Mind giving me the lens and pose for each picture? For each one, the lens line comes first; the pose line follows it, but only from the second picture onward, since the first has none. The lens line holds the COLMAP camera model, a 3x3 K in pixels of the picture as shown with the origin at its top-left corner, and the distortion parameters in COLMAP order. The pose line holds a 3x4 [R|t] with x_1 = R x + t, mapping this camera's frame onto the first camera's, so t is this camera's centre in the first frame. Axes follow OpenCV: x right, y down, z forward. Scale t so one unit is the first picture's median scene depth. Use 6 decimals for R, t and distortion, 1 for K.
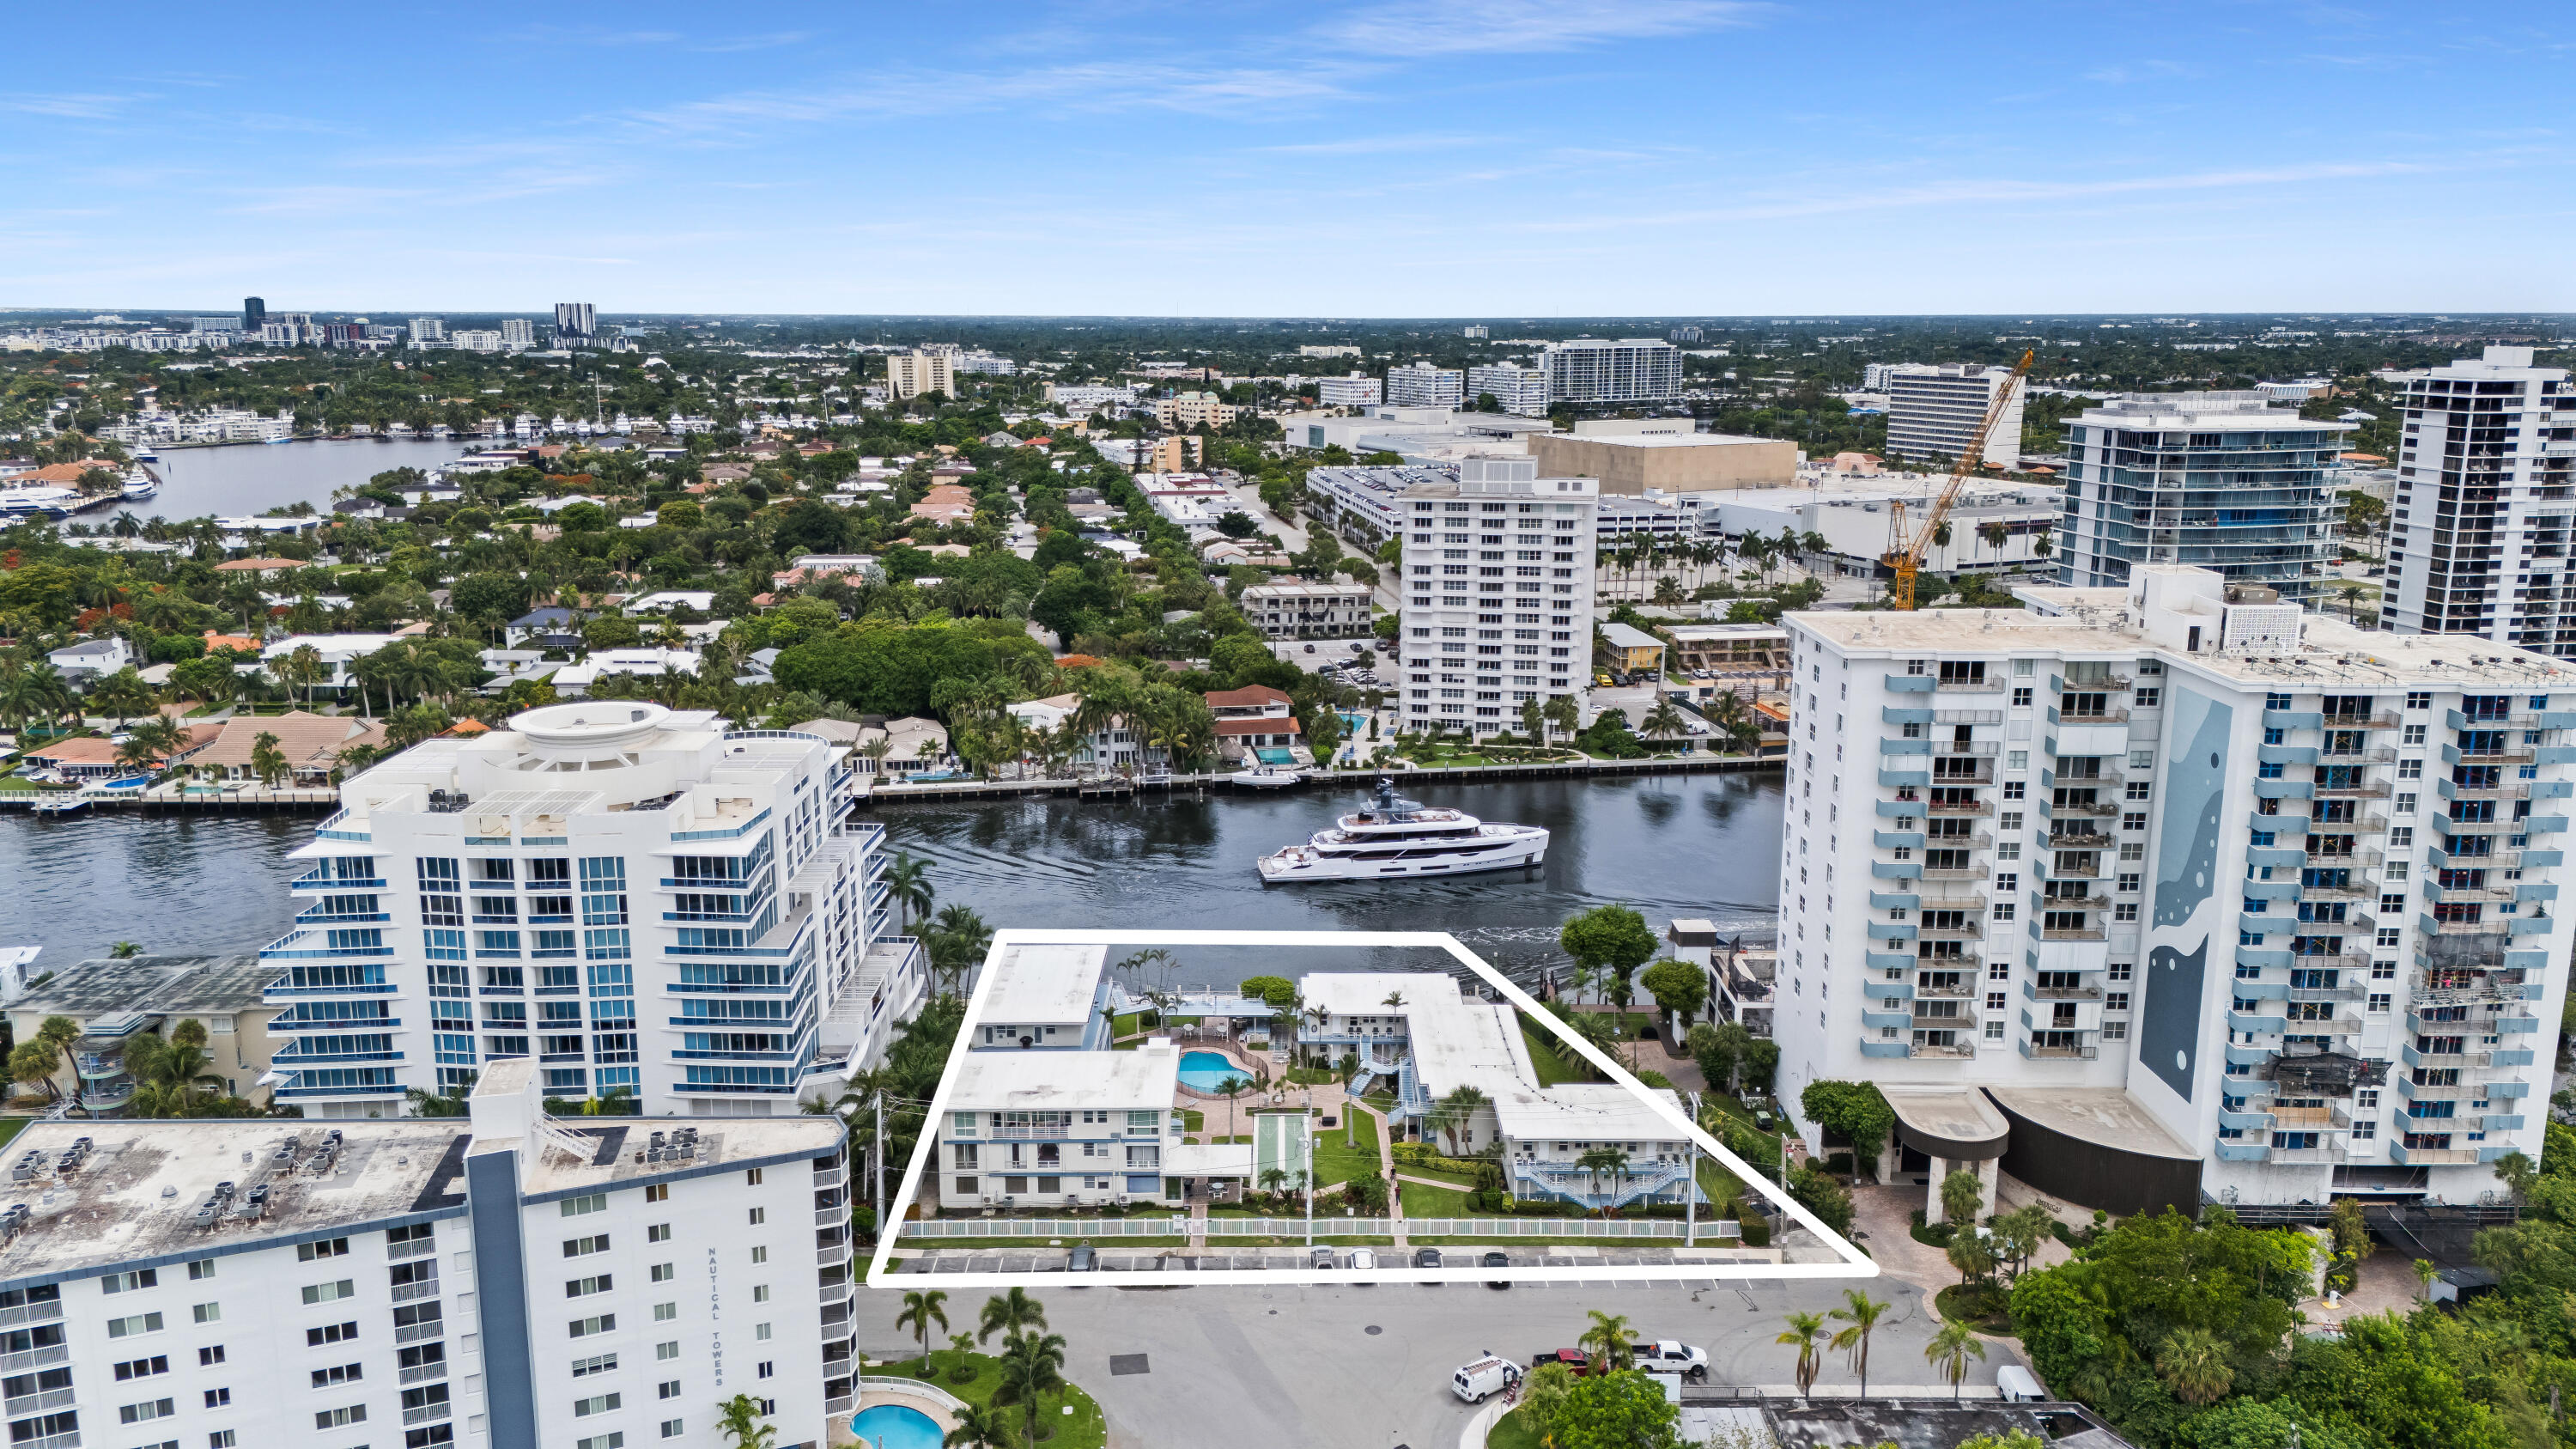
lens RADIAL K [[1887.1, 0, 1281.7], [0, 1887.1, 730.7], [0, 0, 1]] dist [0.076677, -0.075349]
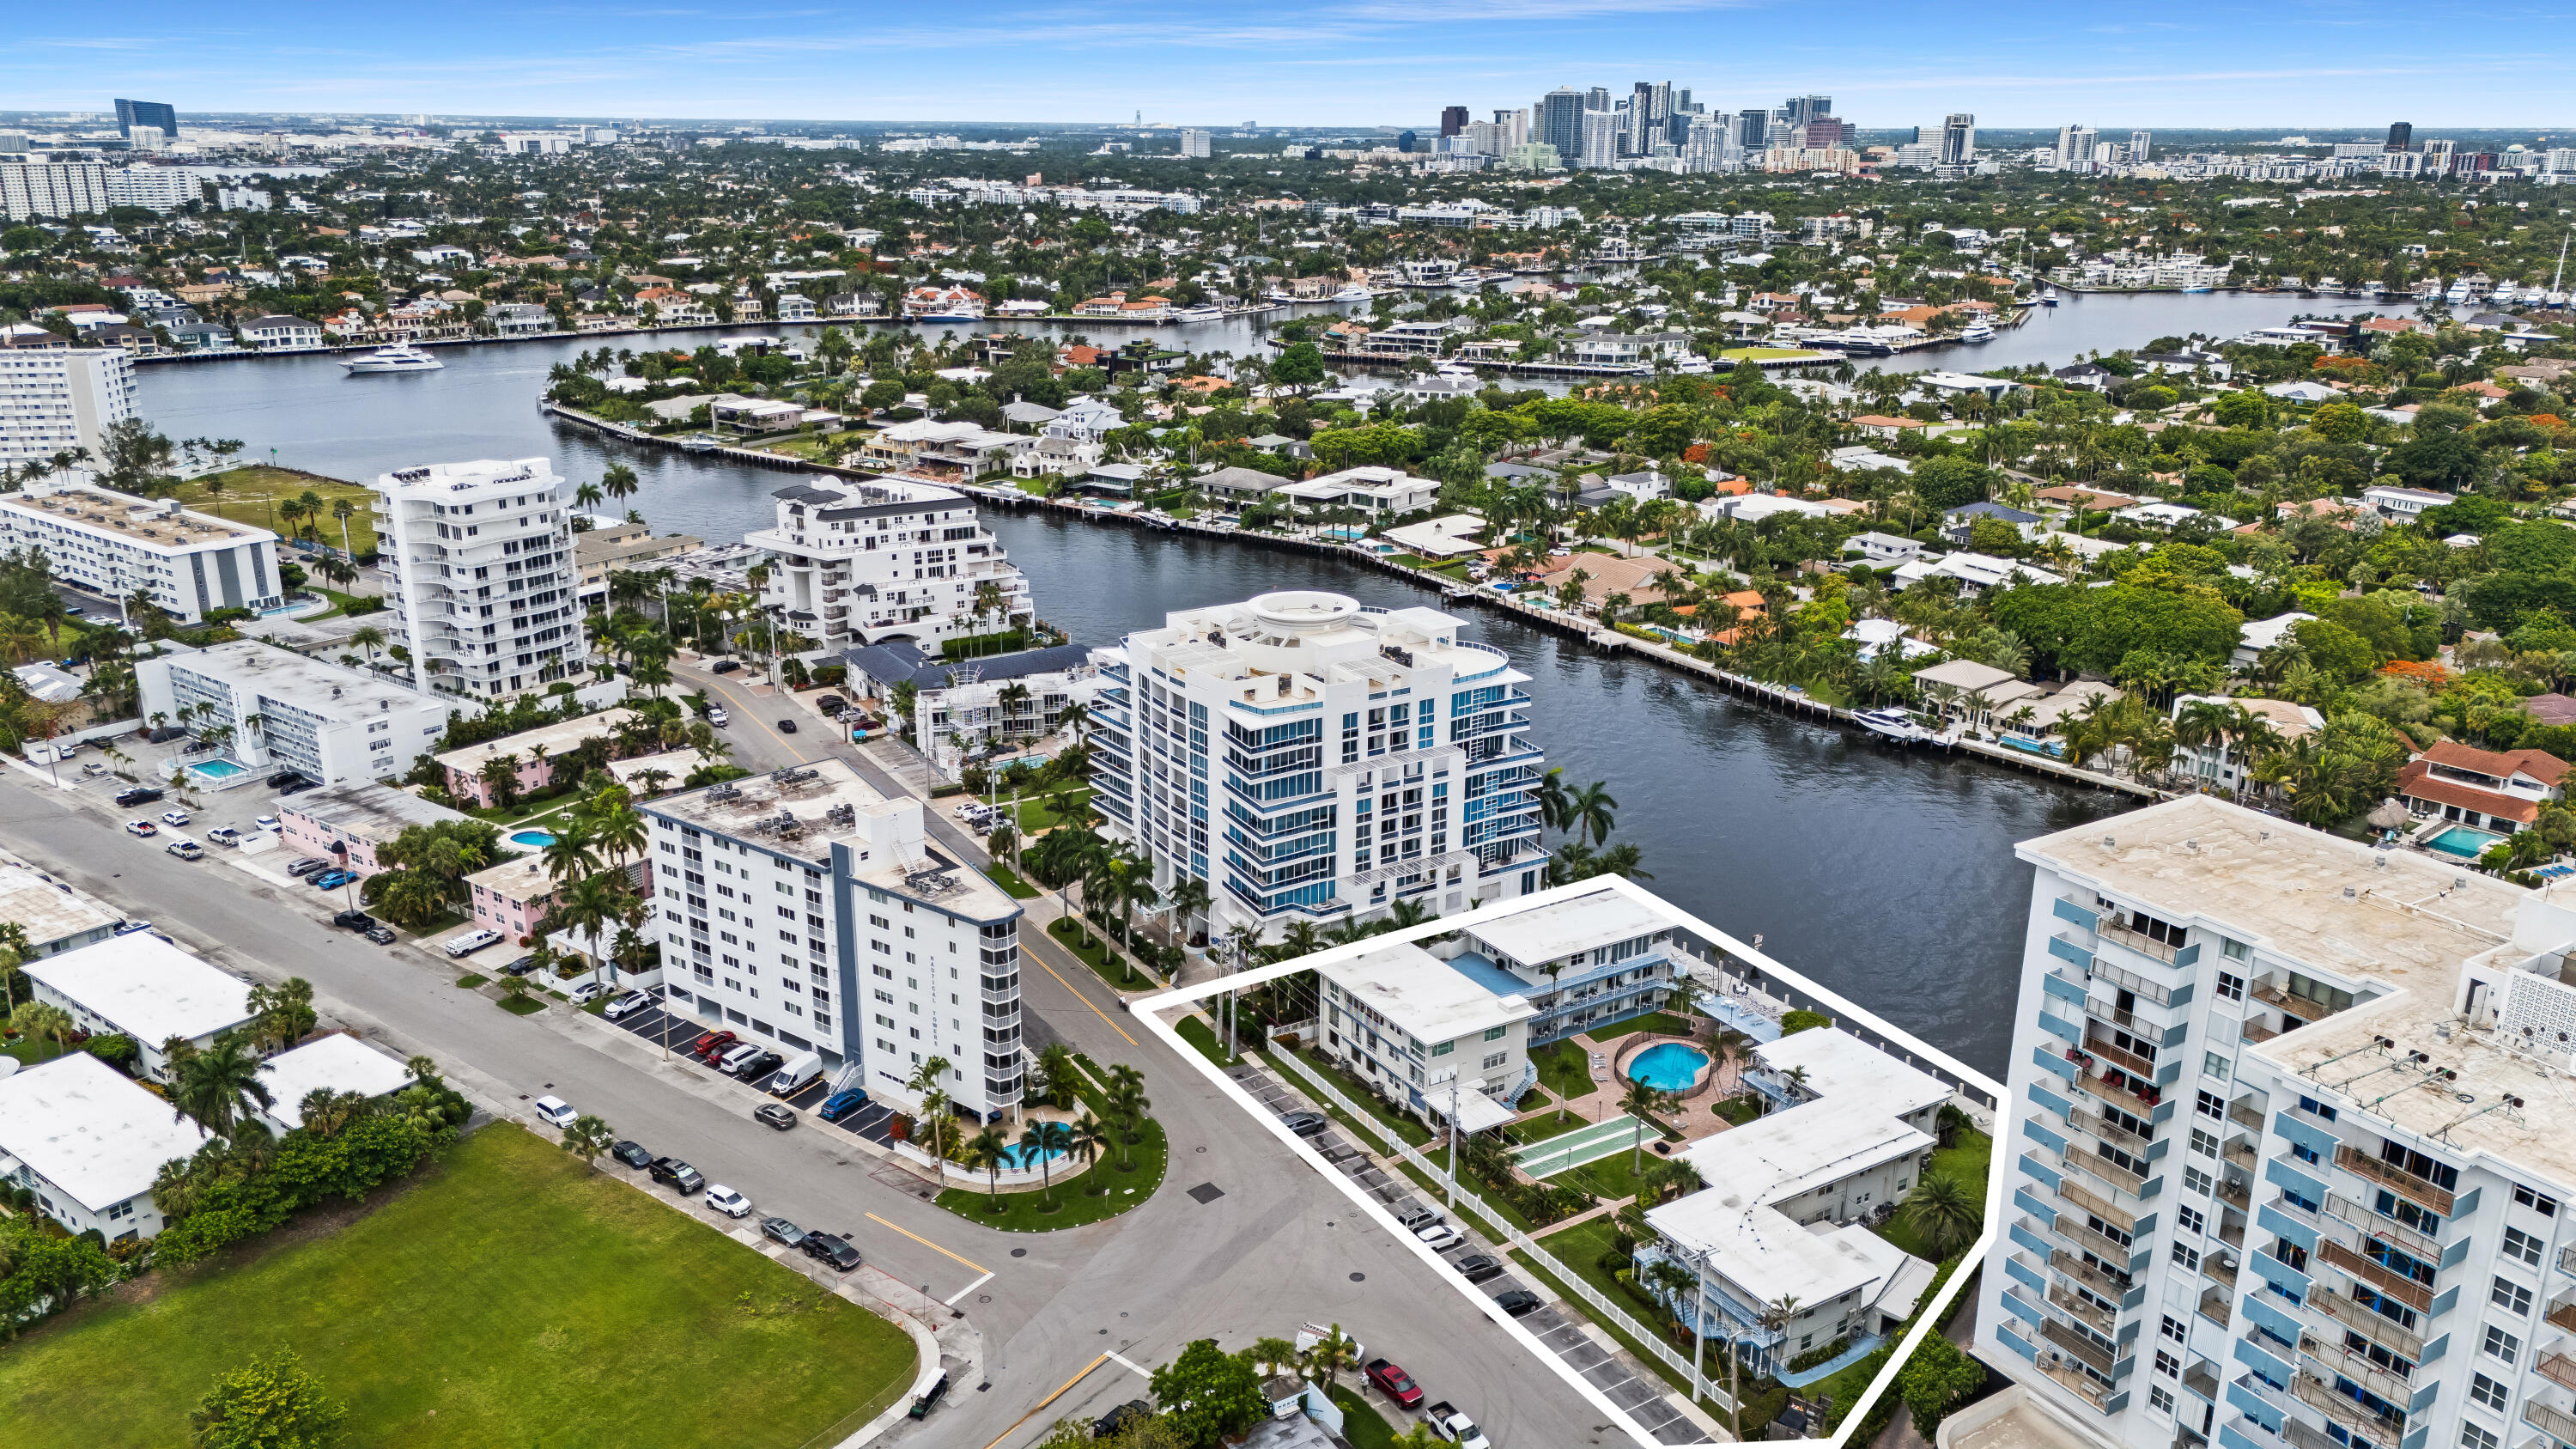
lens RADIAL K [[1887.1, 0, 1281.7], [0, 1887.1, 730.7], [0, 0, 1]] dist [0.076677, -0.075349]
pose [[0.519915, 0.263858, -0.812445, 0.376852], [-0.190167, 0.962983, 0.191053, -0.089502], [0.832781, 0.055169, 0.550846, 0.143426]]
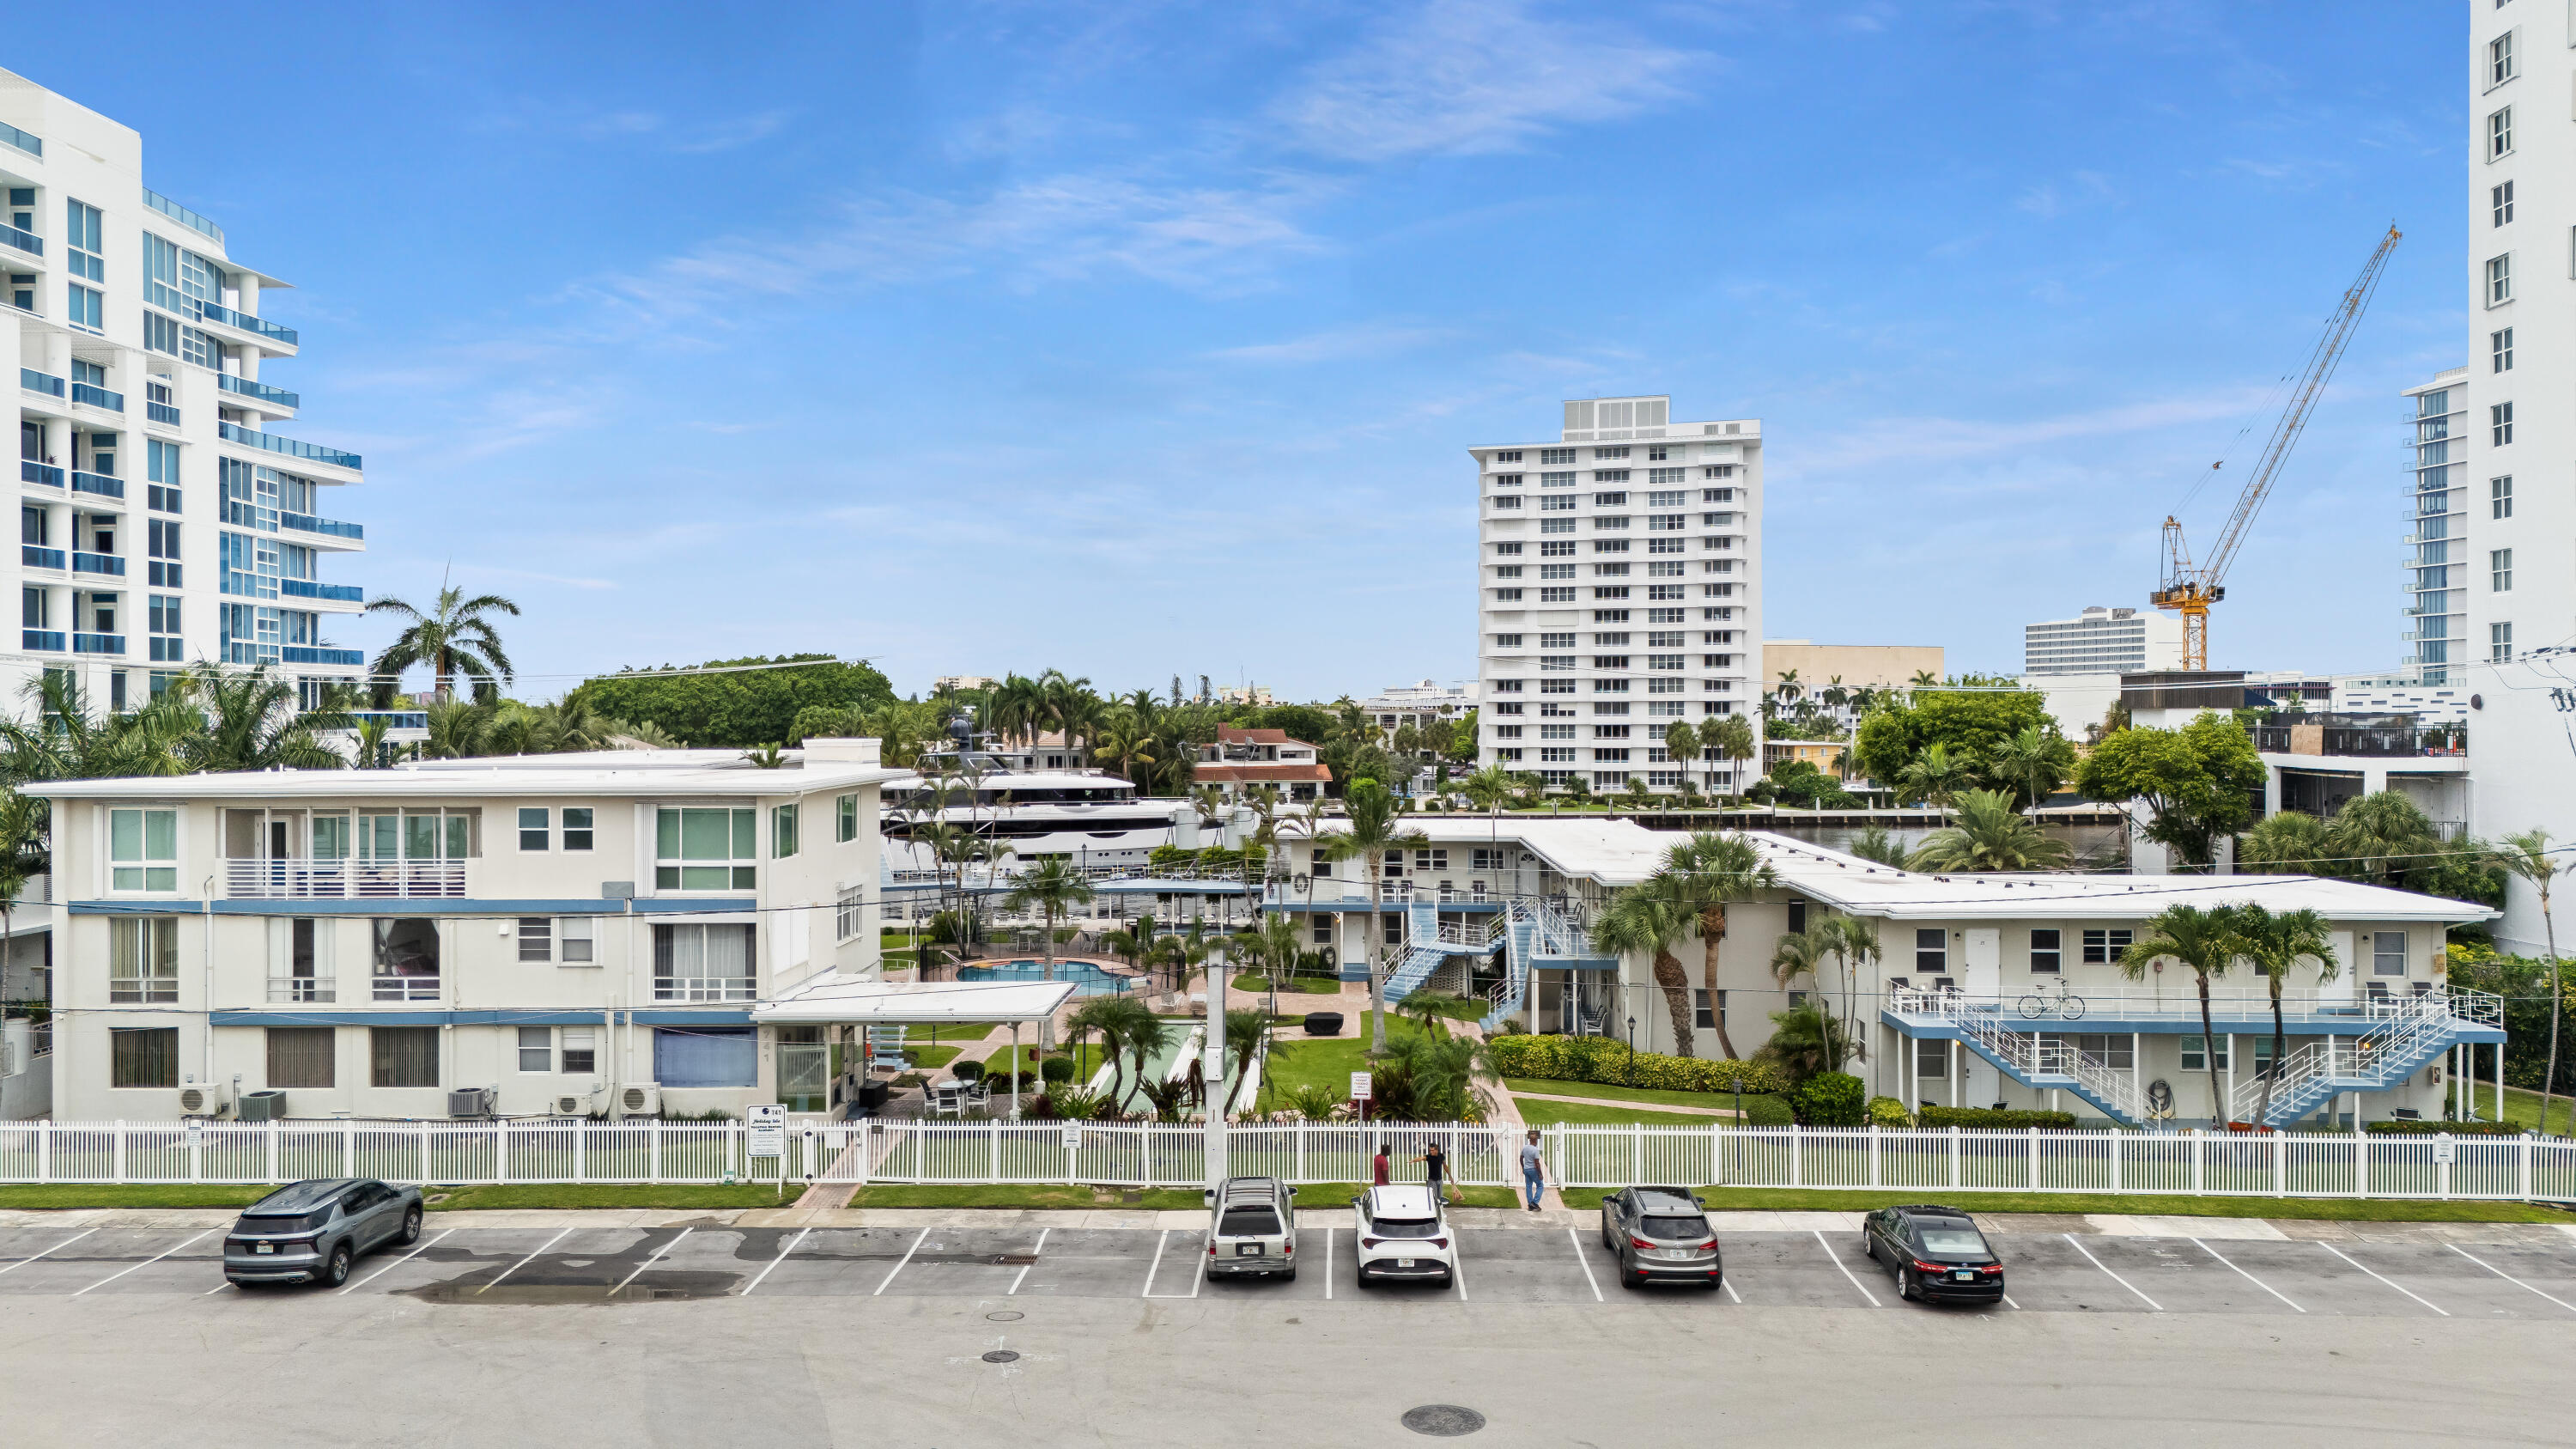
lens RADIAL K [[1887.1, 0, 1281.7], [0, 1887.1, 730.7], [0, 0, 1]] dist [0.076677, -0.075349]
pose [[0.999297, -0.003098, -0.037363, 0.017164], [-0.004796, 0.977830, -0.209347, 0.125563], [0.037183, 0.209379, 0.977127, 0.340980]]
